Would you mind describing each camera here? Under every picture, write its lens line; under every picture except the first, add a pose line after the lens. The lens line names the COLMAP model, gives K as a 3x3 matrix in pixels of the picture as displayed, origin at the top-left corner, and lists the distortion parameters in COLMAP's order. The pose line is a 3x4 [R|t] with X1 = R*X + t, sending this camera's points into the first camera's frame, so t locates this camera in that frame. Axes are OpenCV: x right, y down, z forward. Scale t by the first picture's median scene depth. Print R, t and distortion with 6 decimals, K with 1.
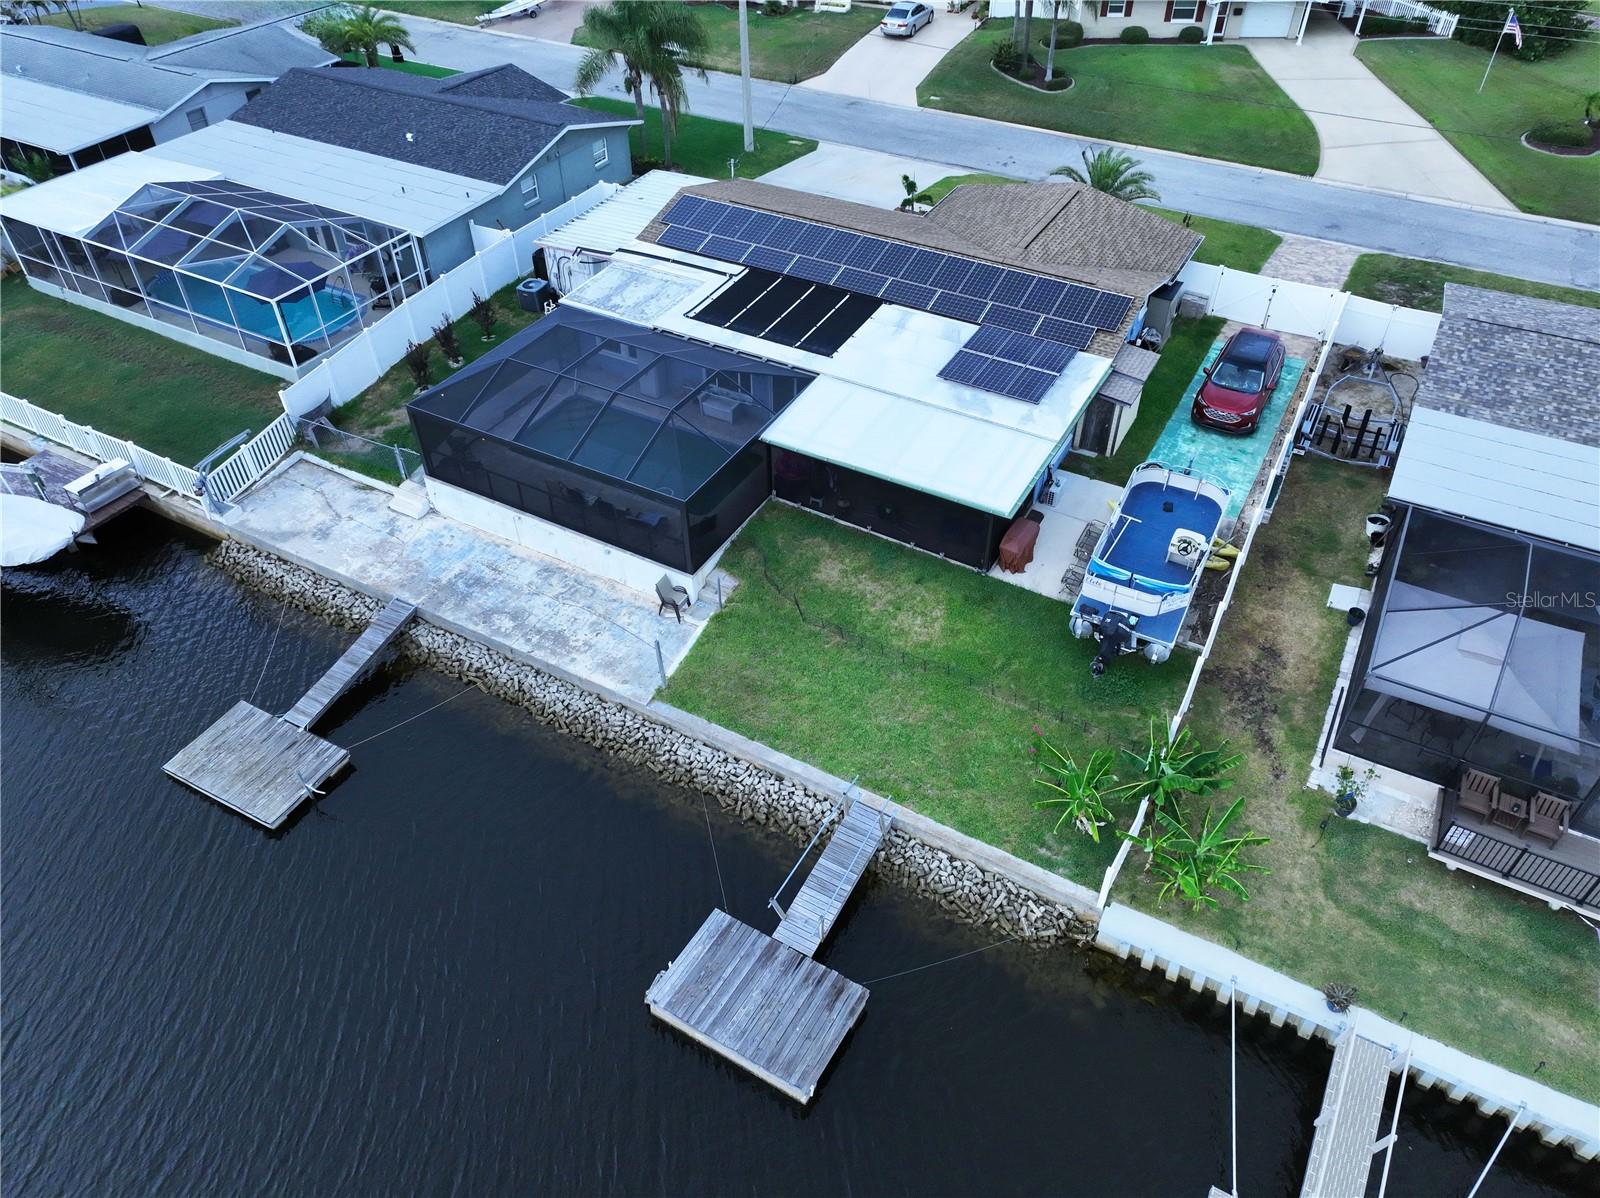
lens RADIAL K [[1119.0, 0, 802.7], [0, 1119.0, 607.3], [0, 0, 1]] dist [-0.004112, 0.022121]
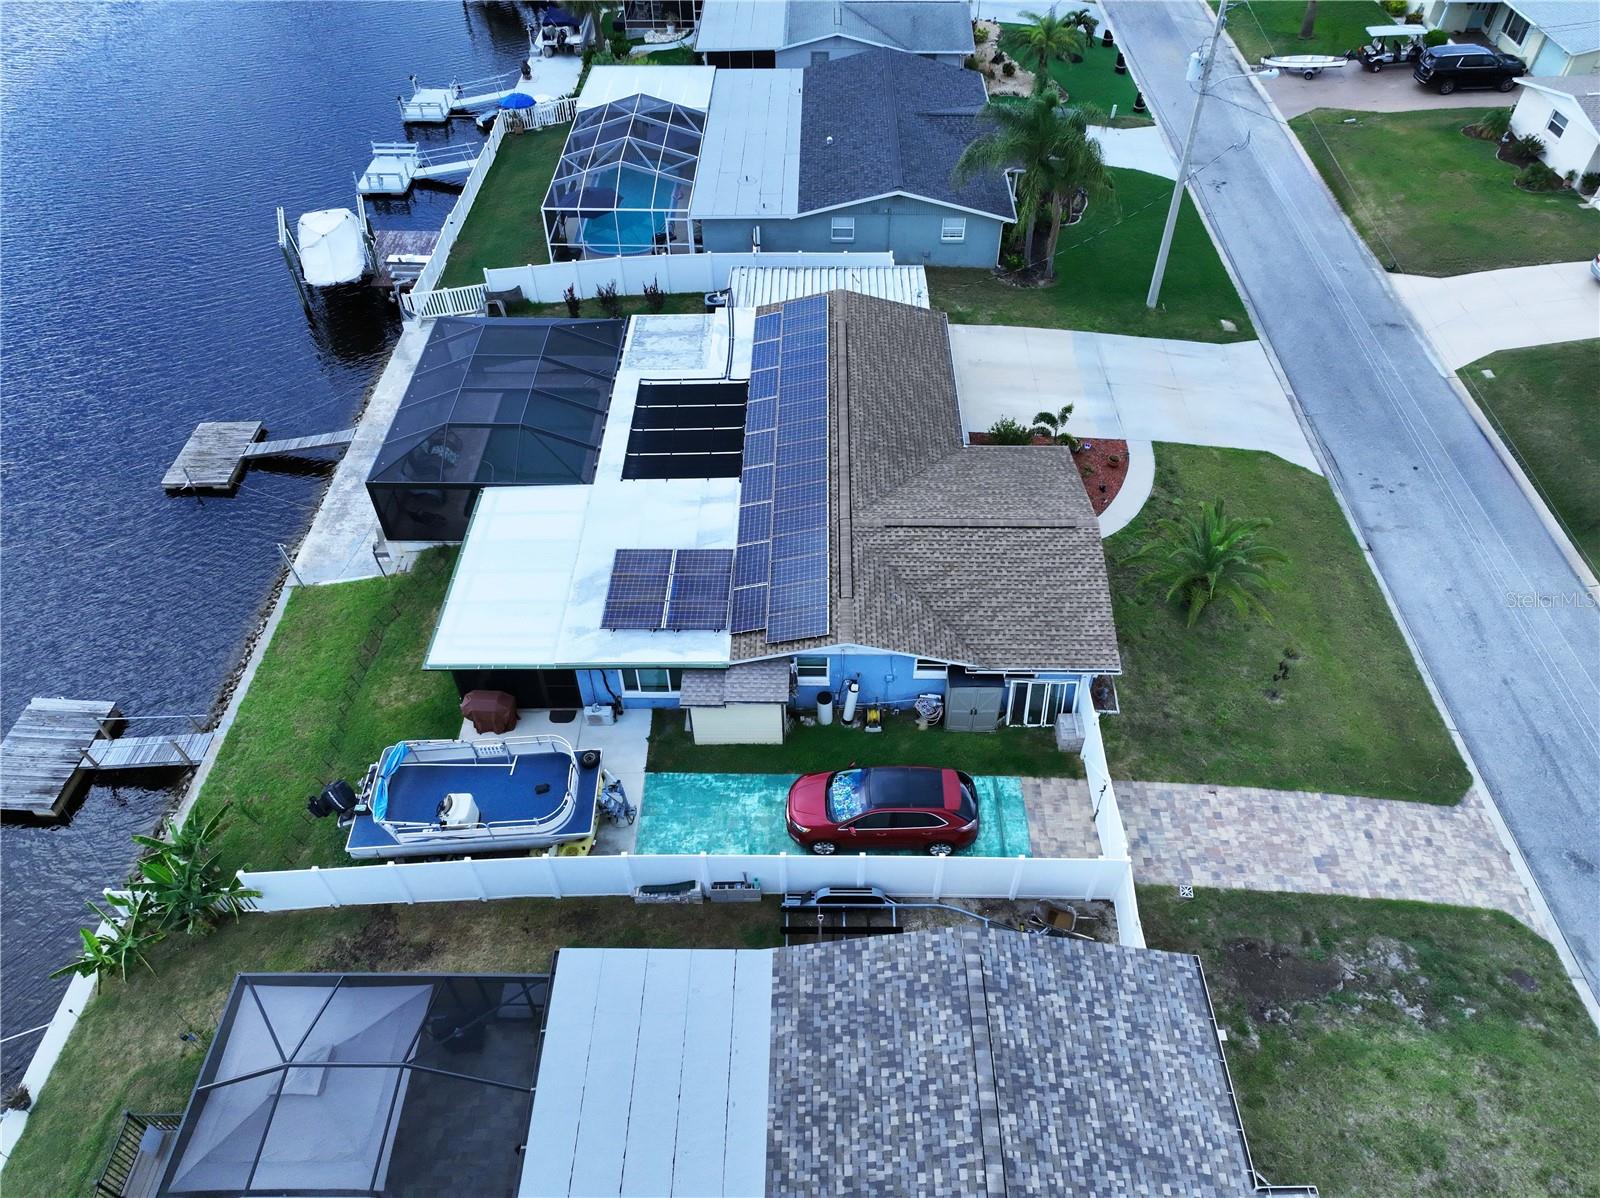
lens RADIAL K [[1119.0, 0, 802.7], [0, 1119.0, 607.3], [0, 0, 1]] dist [-0.004112, 0.022121]
pose [[0.474572, 0.638524, -0.605862, 0.807416], [-0.590687, 0.741333, 0.318613, -0.564854], [0.652588, 0.206669, 0.728984, 0.378621]]
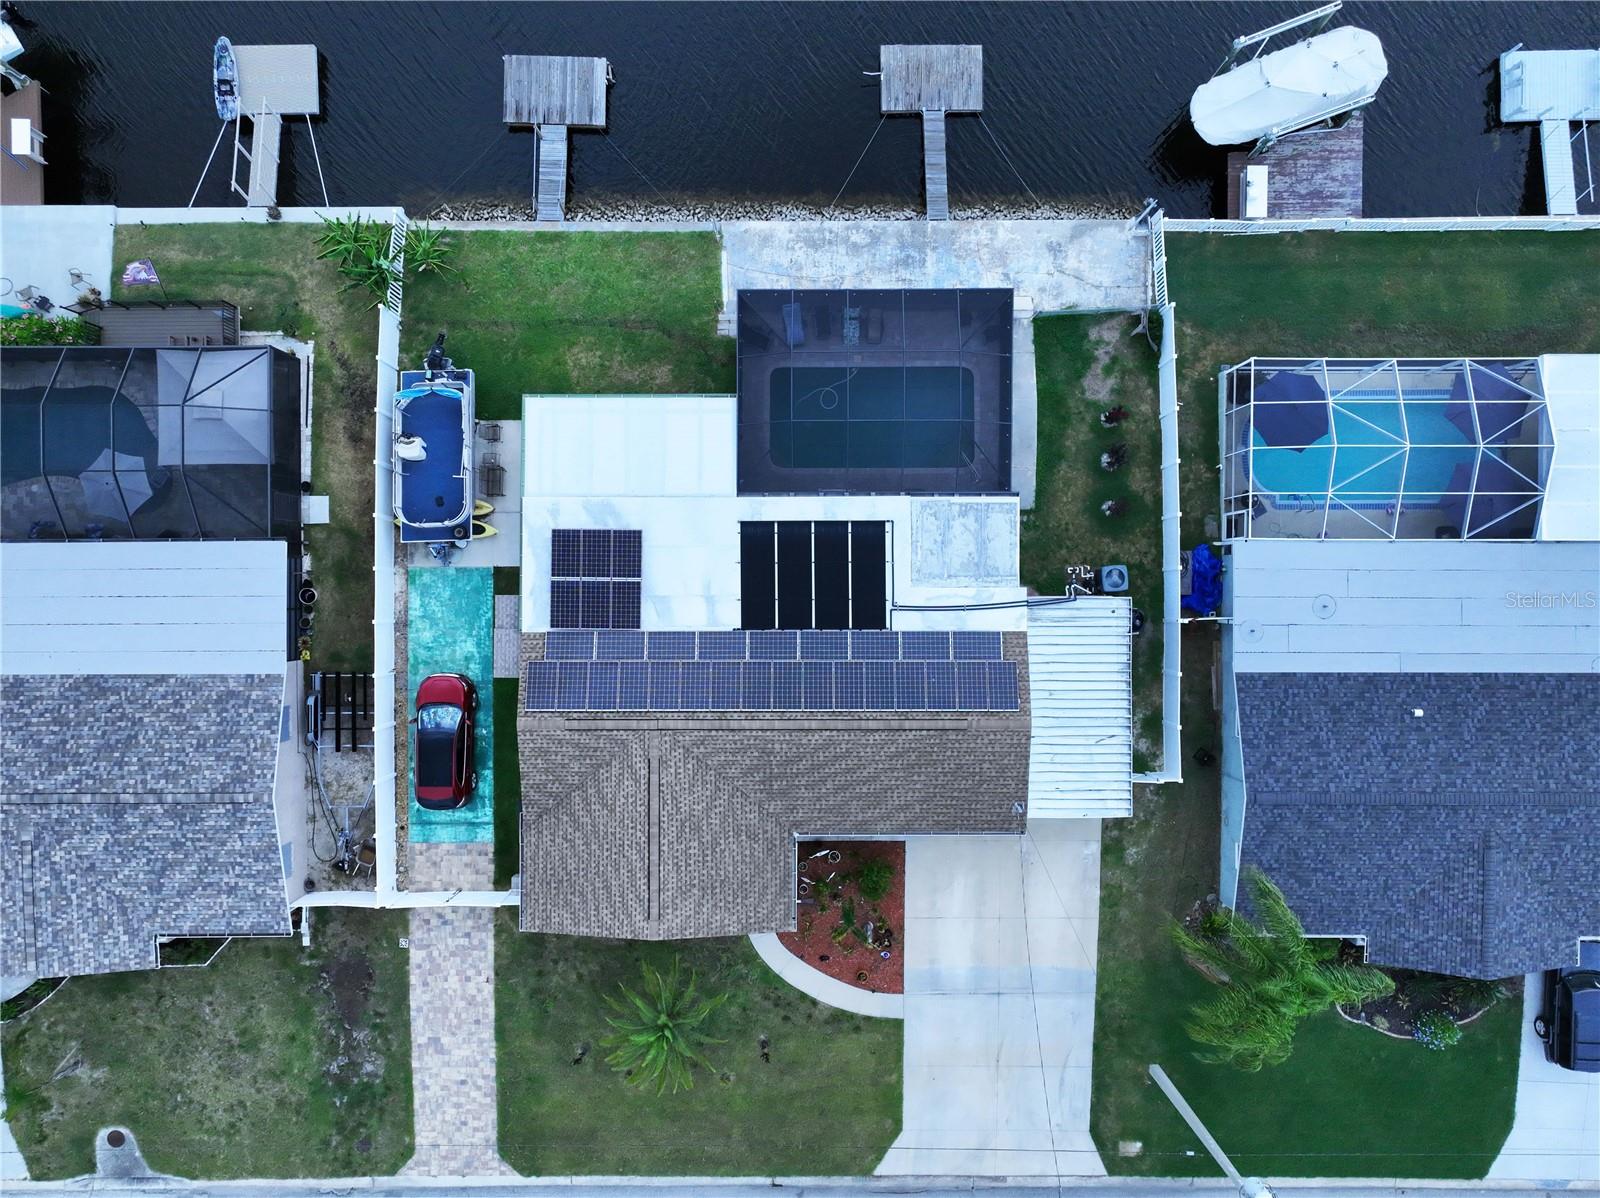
lens RADIAL K [[1131.7, 0, 800.0], [0, 1131.7, 599.0], [0, 0, 1]] dist [0.000127, 0.012682]
pose [[-0.873036, 0.487483, 0.012966, -0.005583], [-0.320096, -0.592916, 0.738910, -1.145969], [0.367894, 0.640945, 0.673679, 0.293386]]
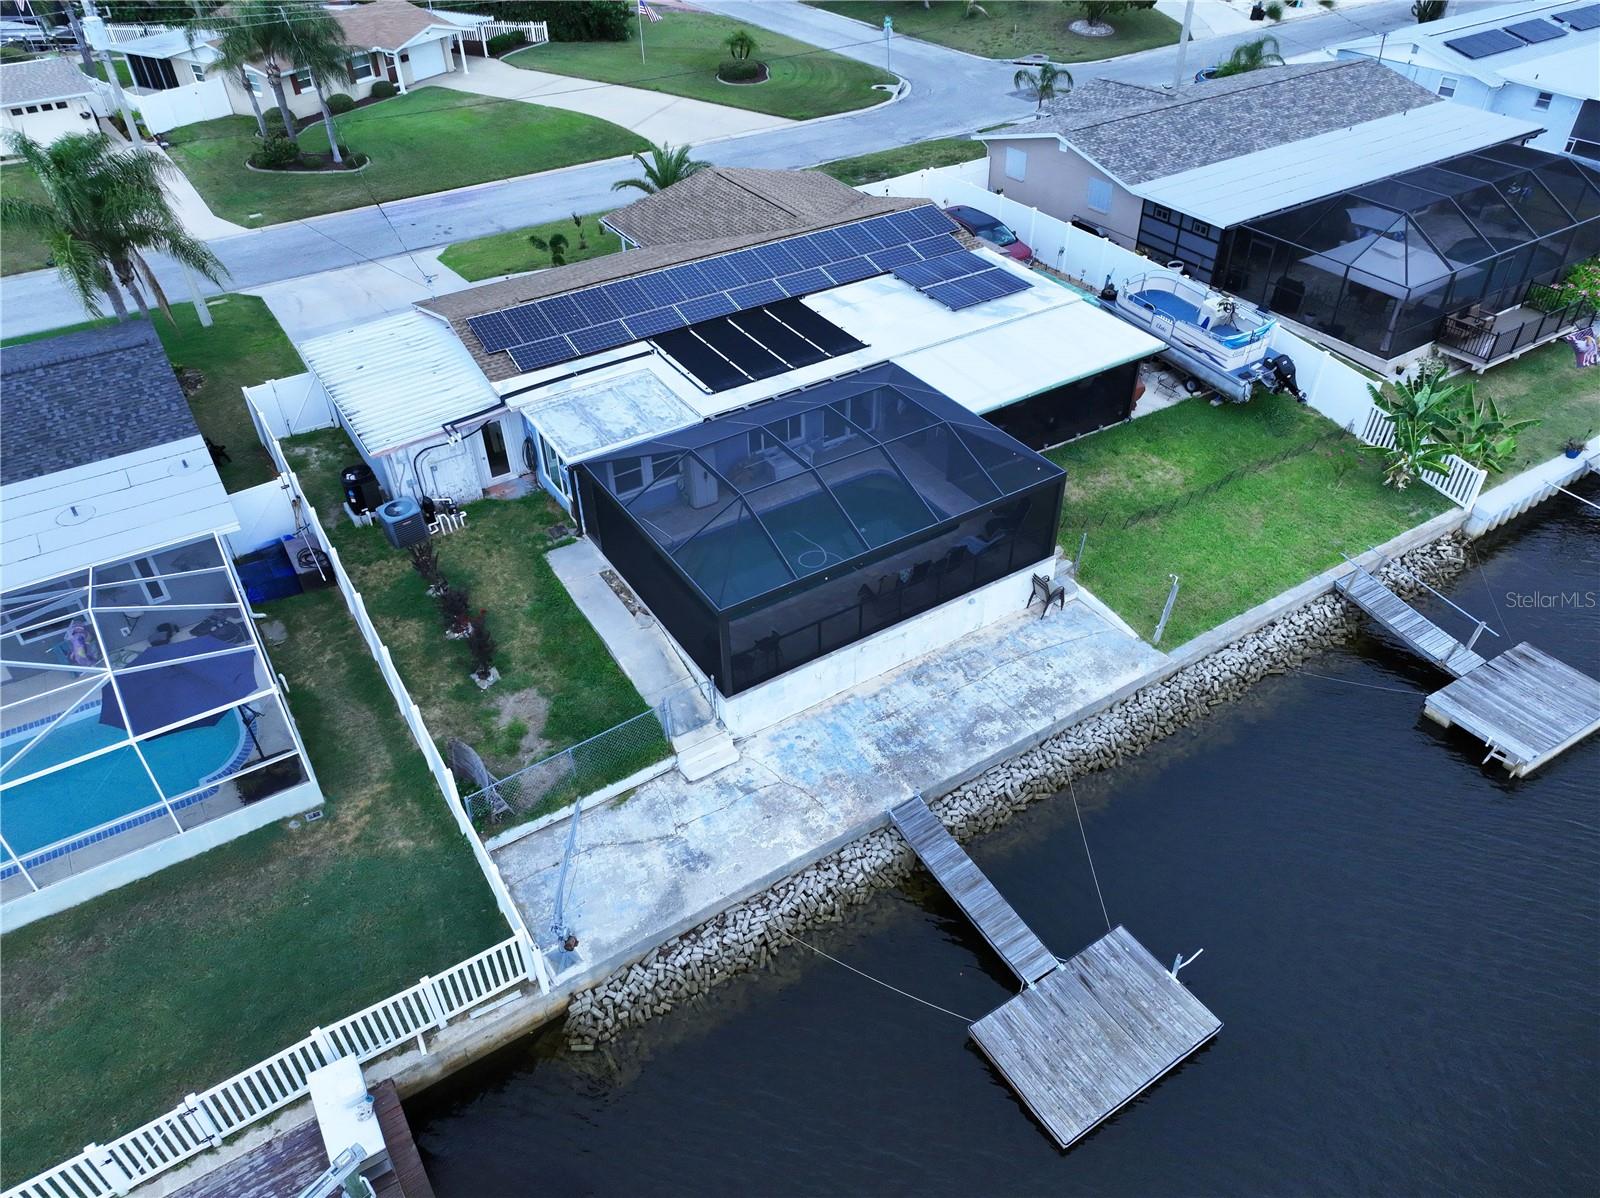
lens RADIAL K [[1119.0, 0, 802.7], [0, 1119.0, 607.3], [0, 0, 1]] dist [-0.004112, 0.022121]
pose [[0.470804, -0.552730, 0.687629, -0.777103], [0.602258, 0.770911, 0.207321, -0.283509], [-0.644693, 0.316522, 0.695834, 0.445563]]
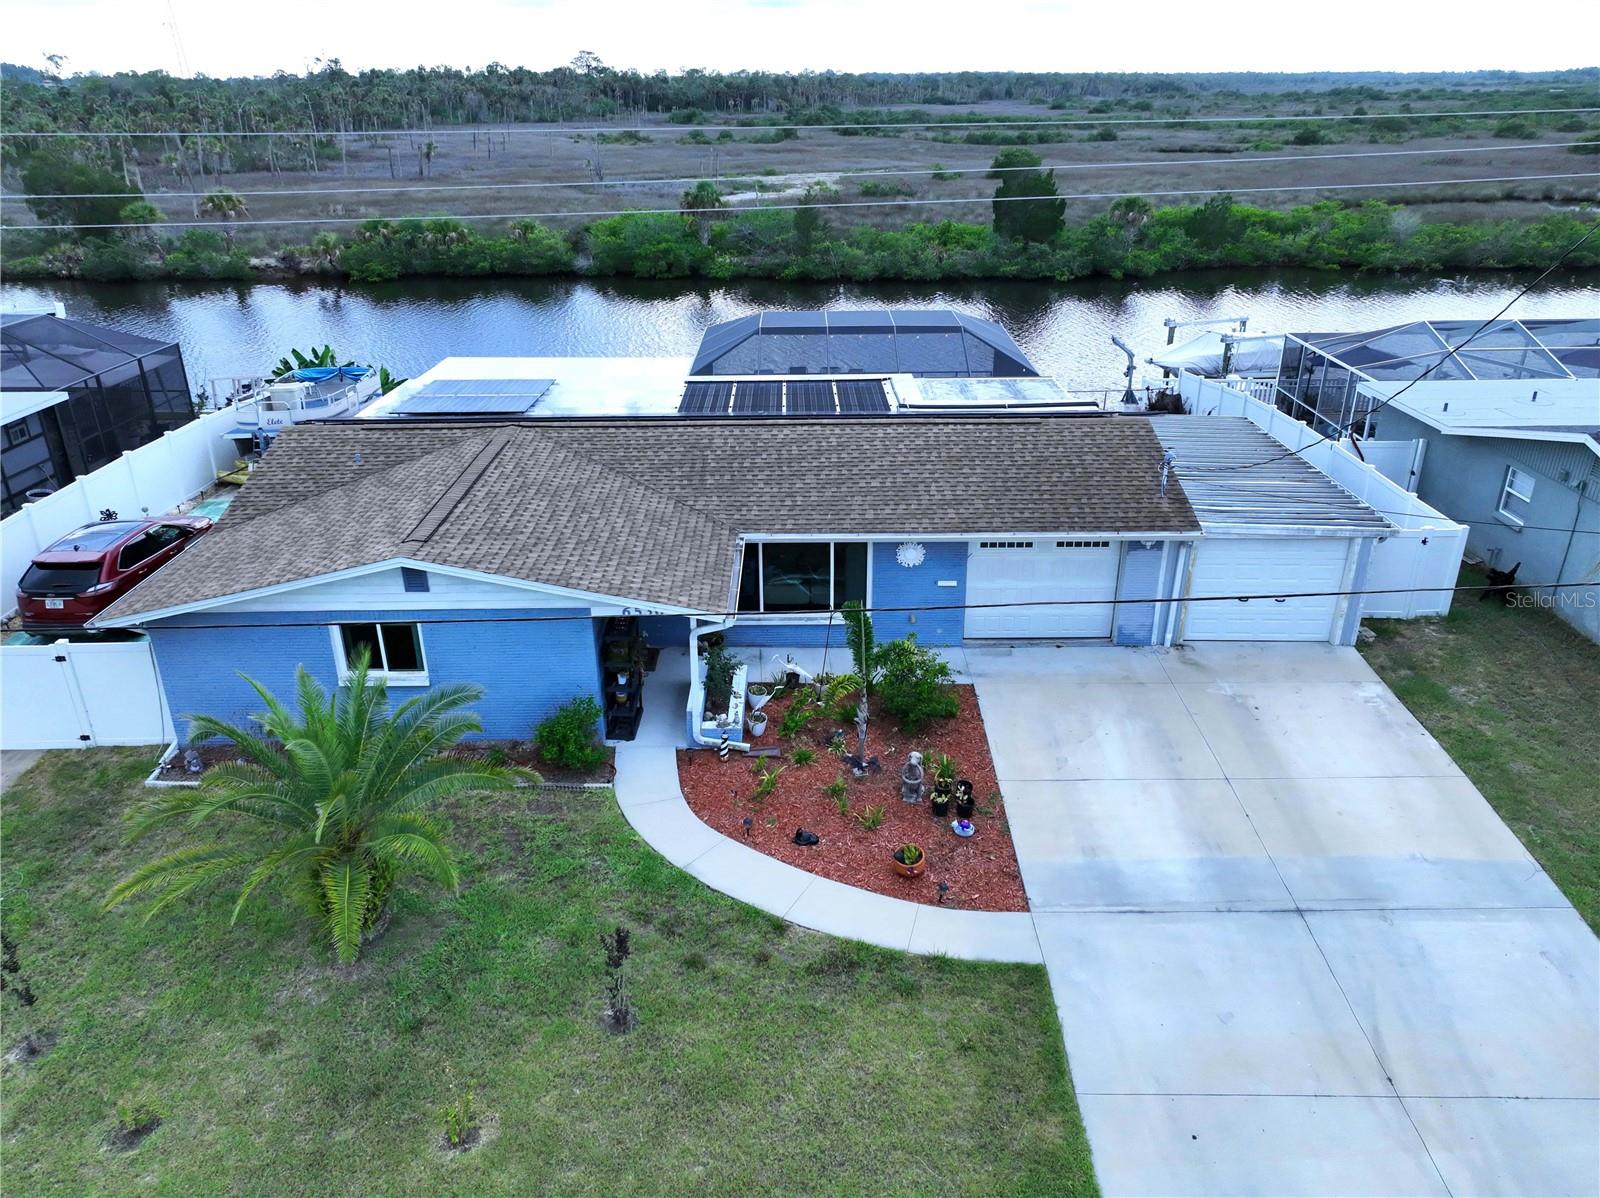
lens RADIAL K [[1144.4, 0, 790.6], [0, 1144.4, 602.5], [0, 0, 1]] dist [-0.004820, 0.021383]
pose [[-0.875493, 0.211756, -0.434363, 0.372941], [-0.314772, 0.432107, 0.845105, -0.918984], [0.366647, 0.876609, -0.311652, 1.452309]]
